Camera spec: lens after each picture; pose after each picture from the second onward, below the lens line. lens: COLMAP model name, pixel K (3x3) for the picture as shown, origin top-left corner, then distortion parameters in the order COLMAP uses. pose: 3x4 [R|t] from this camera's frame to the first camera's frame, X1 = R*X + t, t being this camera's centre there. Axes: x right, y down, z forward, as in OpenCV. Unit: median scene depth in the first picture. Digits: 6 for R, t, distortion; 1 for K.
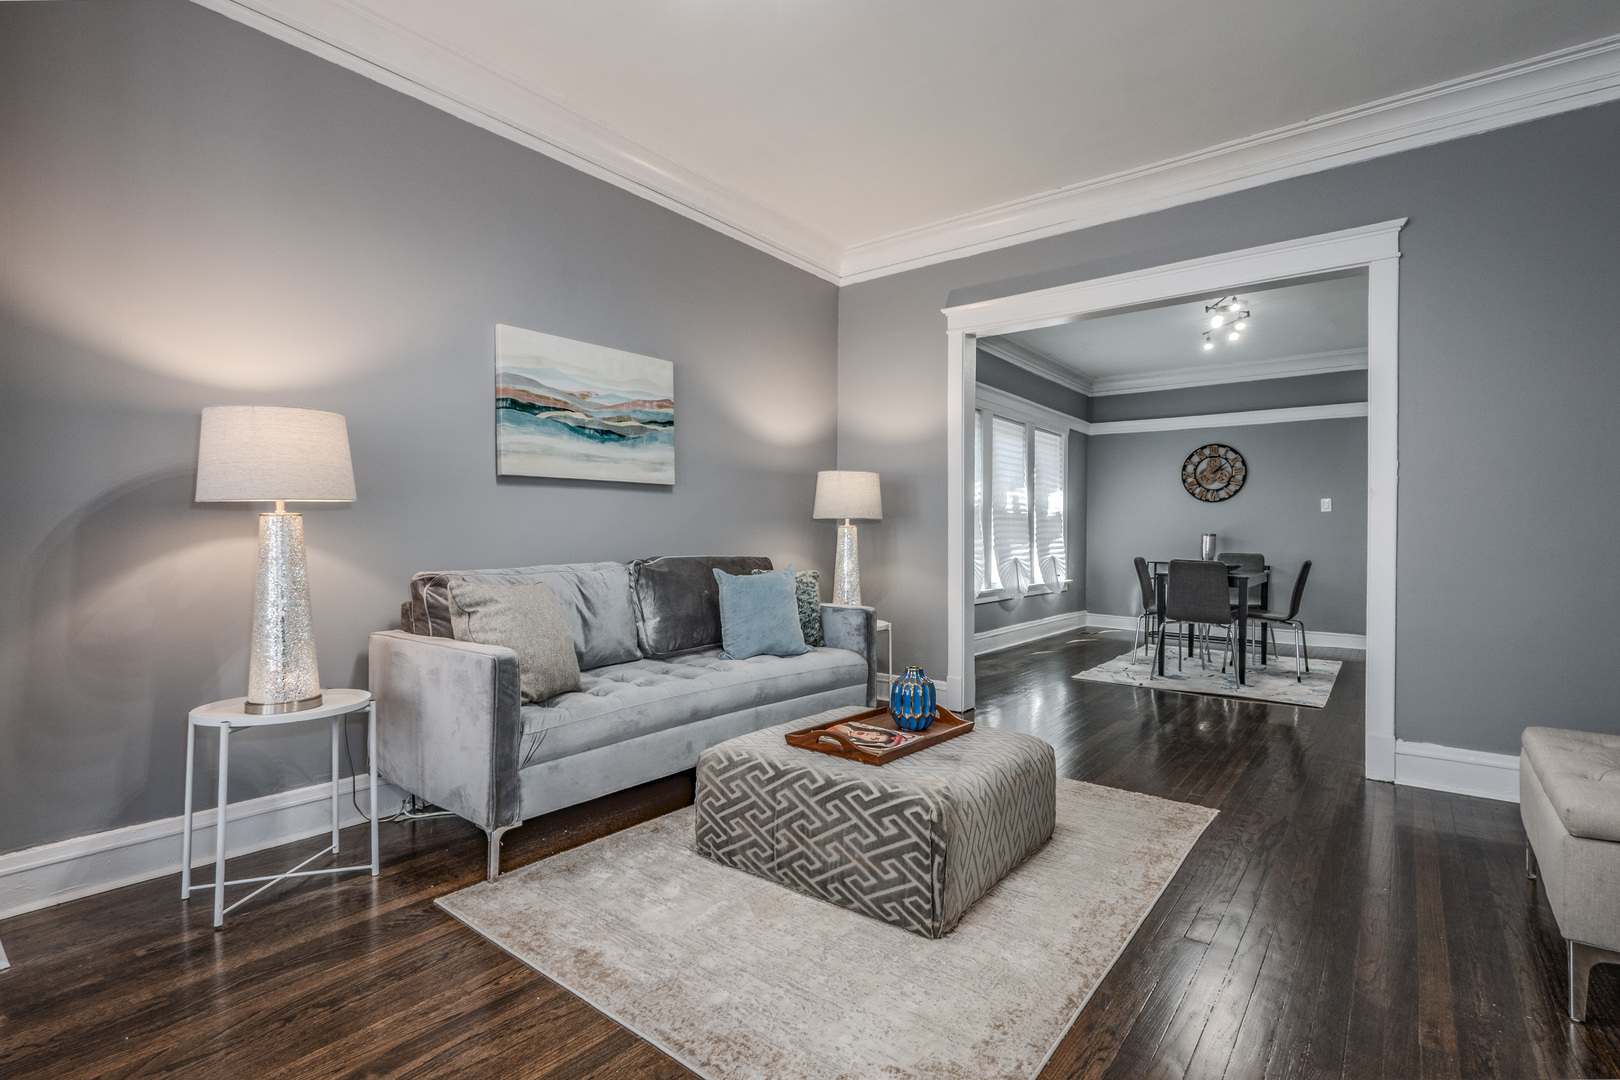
lens RADIAL K [[752.9, 0, 817.3], [0, 752.9, 540.1], [0, 0, 1]] dist [-0.001912, -0.000794]
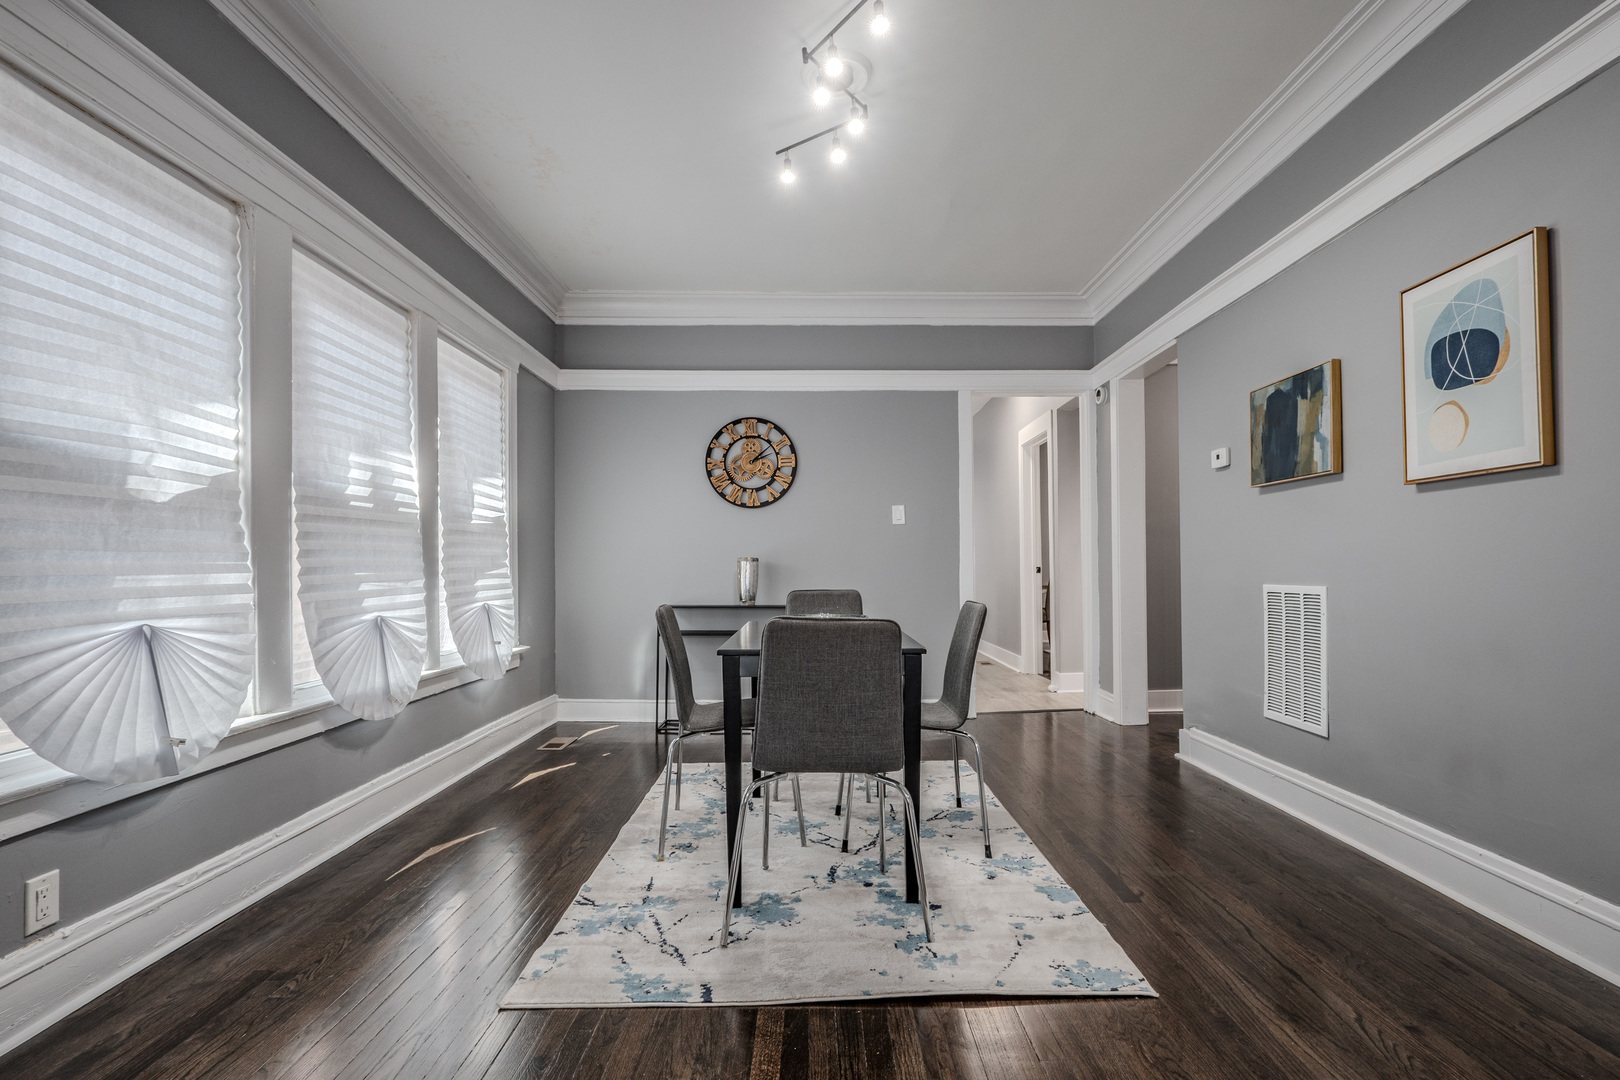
lens RADIAL K [[752.9, 0, 817.8], [0, 752.9, 560.5], [0, 0, 1]] dist [-0.001912, -0.000794]
pose [[0.782410, -0.007854, 0.622714, 0.175300], [0.019458, 0.999741, -0.011839, 0.002301], [-0.622459, 0.021379, 0.782360, 0.473981]]
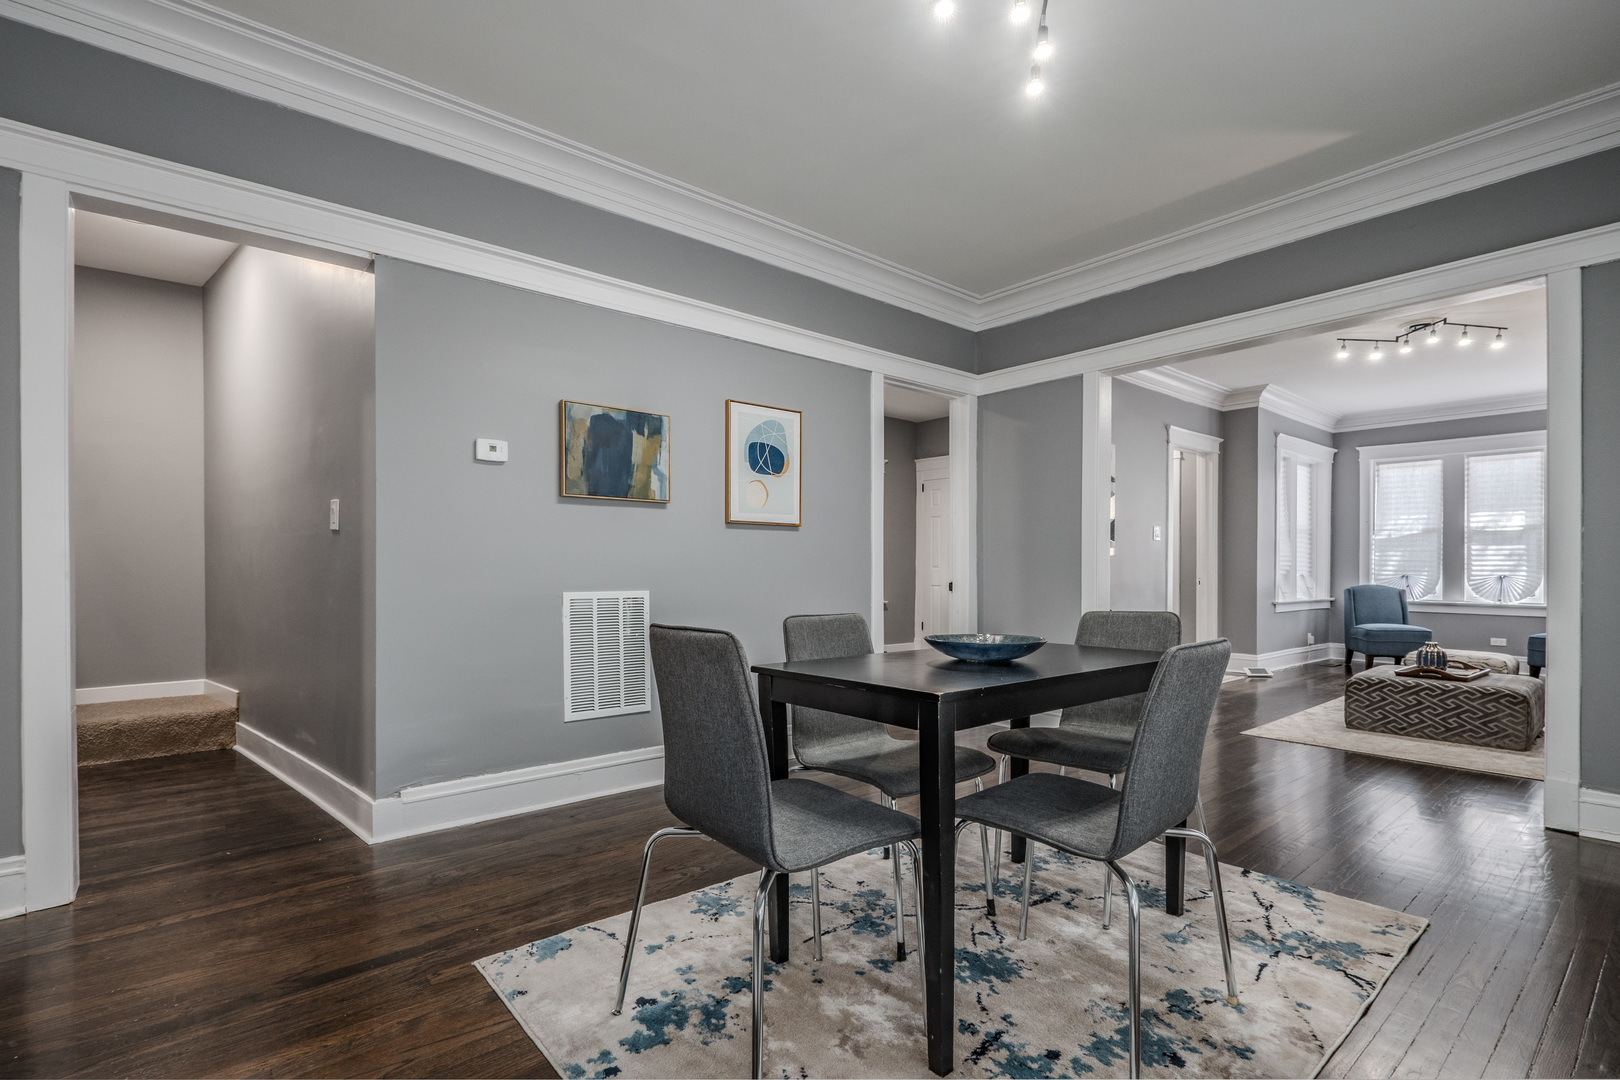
lens RADIAL K [[752.9, 0, 797.3], [0, 752.9, 569.7], [0, 0, 1]] dist [-0.001912, -0.000794]
pose [[-0.974301, -0.008256, 0.225097, 0.838466], [-0.006499, 0.999942, 0.008545, -0.009487], [-0.225154, 0.006863, -0.974299, 2.083519]]
